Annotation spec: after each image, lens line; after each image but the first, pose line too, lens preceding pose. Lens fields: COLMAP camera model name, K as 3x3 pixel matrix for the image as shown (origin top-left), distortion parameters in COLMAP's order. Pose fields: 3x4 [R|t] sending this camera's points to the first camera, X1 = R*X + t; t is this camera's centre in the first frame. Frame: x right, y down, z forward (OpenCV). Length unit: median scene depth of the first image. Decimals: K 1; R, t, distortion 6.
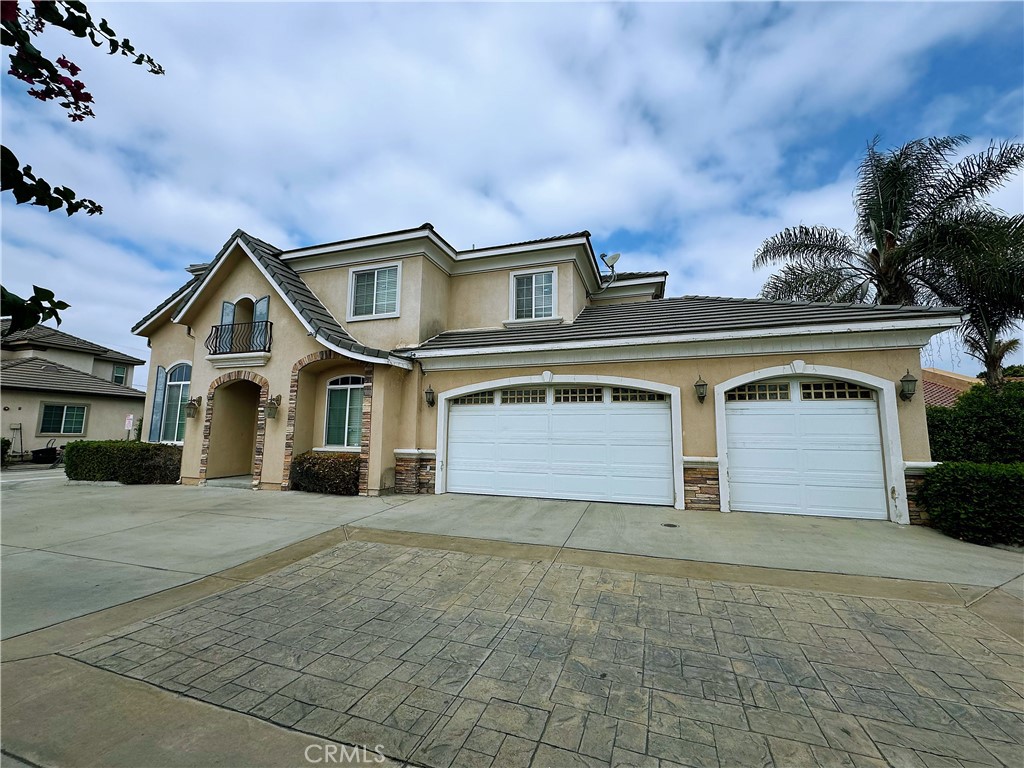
lens RADIAL K [[409.1, 0, 512.3], [0, 409.1, 384.9], [0, 0, 1]] dist [-0.001491, -0.000477]
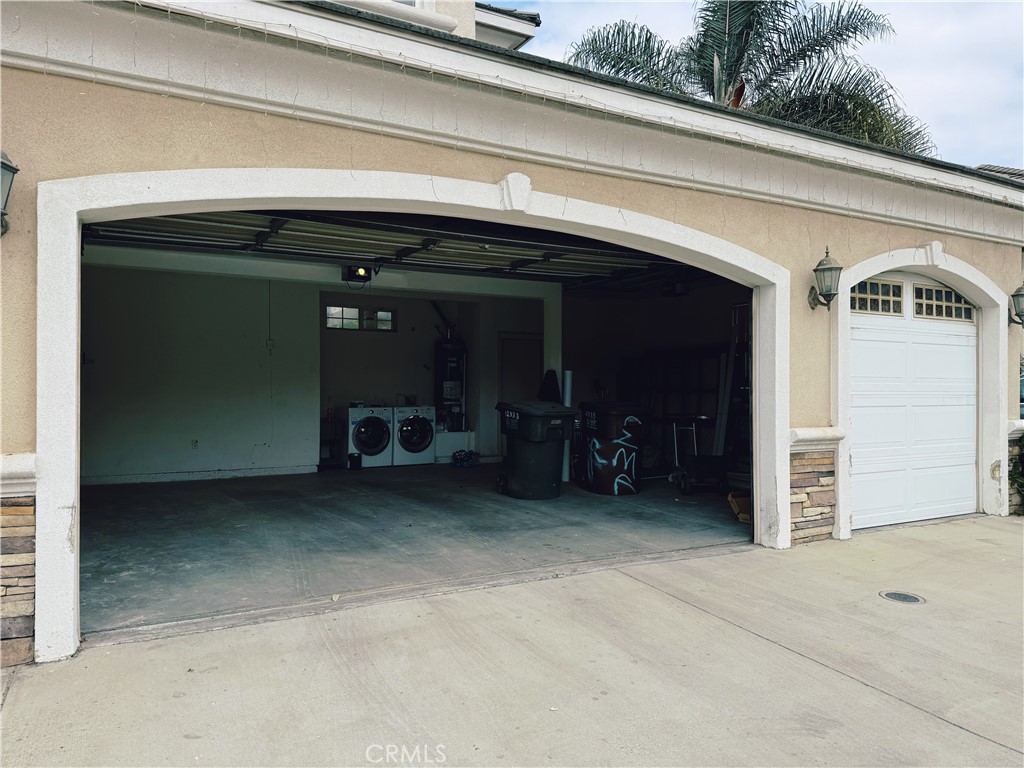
lens RADIAL K [[713.3, 0, 509.8], [0, 713.3, 383.1], [0, 0, 1]] dist [-0.002010, -0.000006]
pose [[0.682932, -0.008137, 0.730437, -0.289292], [-0.088632, 0.991627, 0.093913, 0.067289], [-0.725085, -0.128876, 0.676493, 0.589337]]
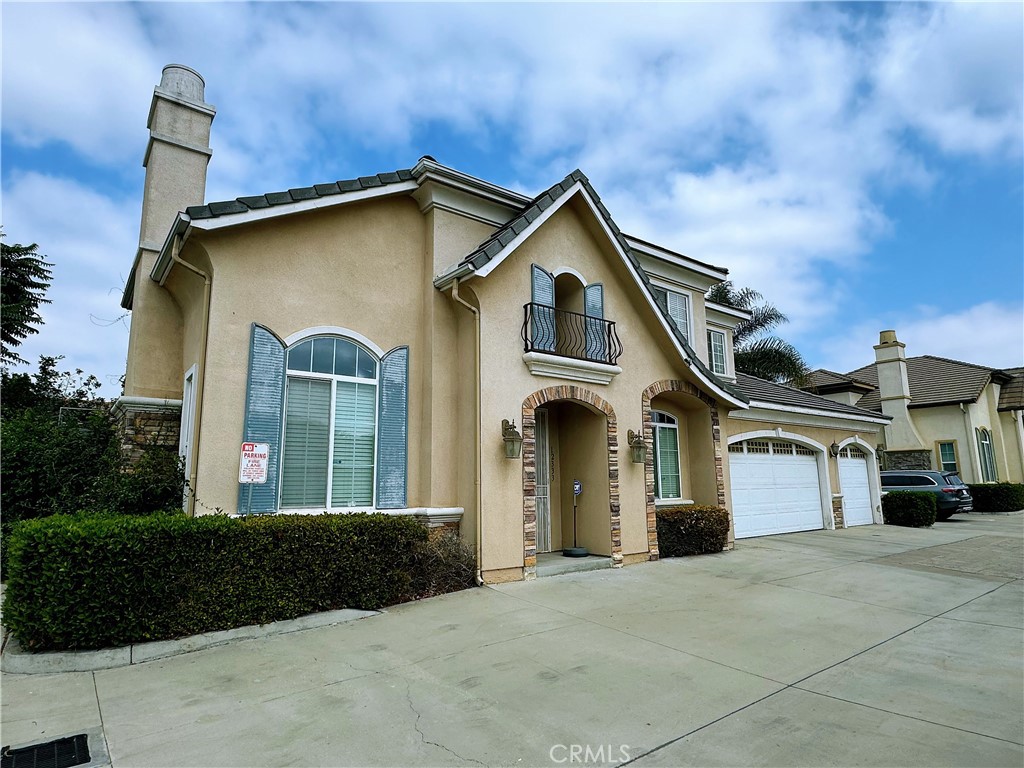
lens RADIAL K [[576.4, 0, 511.0], [0, 576.4, 383.5], [0, 0, 1]] dist [-0.007119, -0.000268]
pose [[0.560113, 0.126801, 0.818654, -1.669444], [-0.086359, 0.991769, -0.094529, 0.062416], [-0.823903, -0.017751, 0.566453, 0.652585]]
